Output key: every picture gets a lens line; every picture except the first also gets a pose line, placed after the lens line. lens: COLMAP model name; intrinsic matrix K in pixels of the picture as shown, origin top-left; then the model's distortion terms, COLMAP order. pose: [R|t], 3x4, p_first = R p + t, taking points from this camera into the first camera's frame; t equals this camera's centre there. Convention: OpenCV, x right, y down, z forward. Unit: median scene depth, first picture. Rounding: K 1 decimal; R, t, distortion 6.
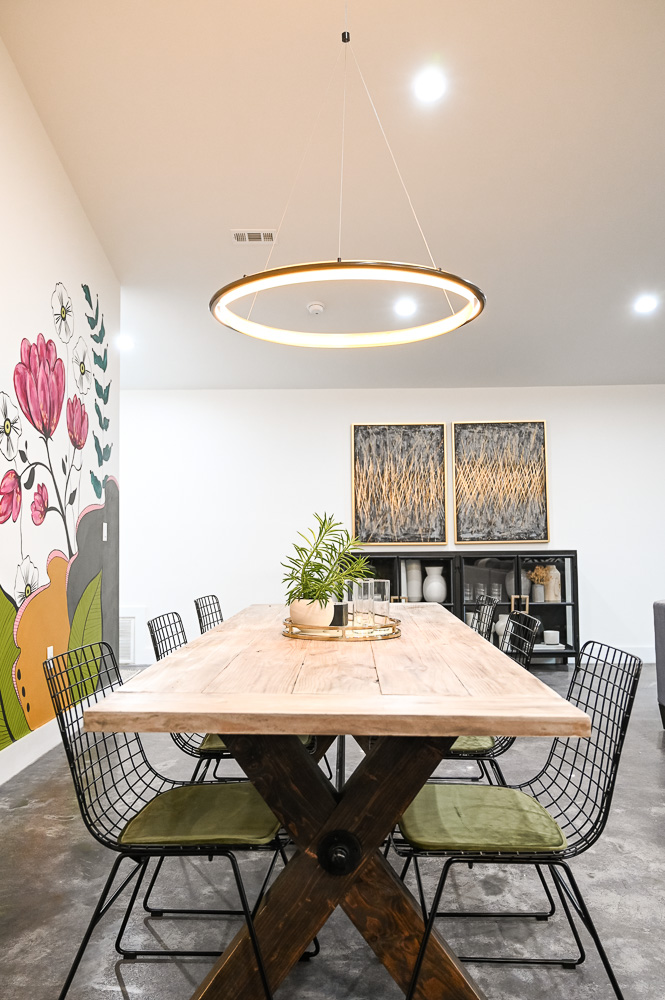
lens RADIAL K [[794.4, 0, 332.2], [0, 794.4, 497.9], [0, 0, 1]] dist [0.008397, 0.005356]
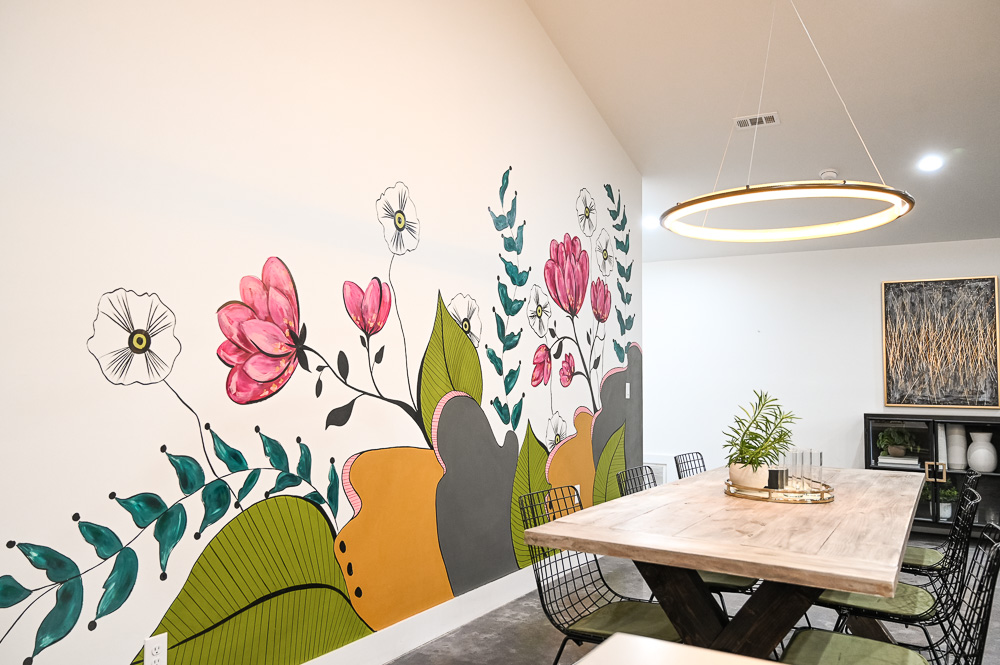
lens RADIAL K [[787.2, 0, 499.1], [0, 787.2, 332.5], [0, 0, 1]] dist [0.012031, 0.013606]
pose [[0.871706, -0.014319, -0.489820, 0.142437], [0.008425, 0.999863, -0.014237, -0.033522], [0.489957, 0.008284, 0.871707, -0.127296]]
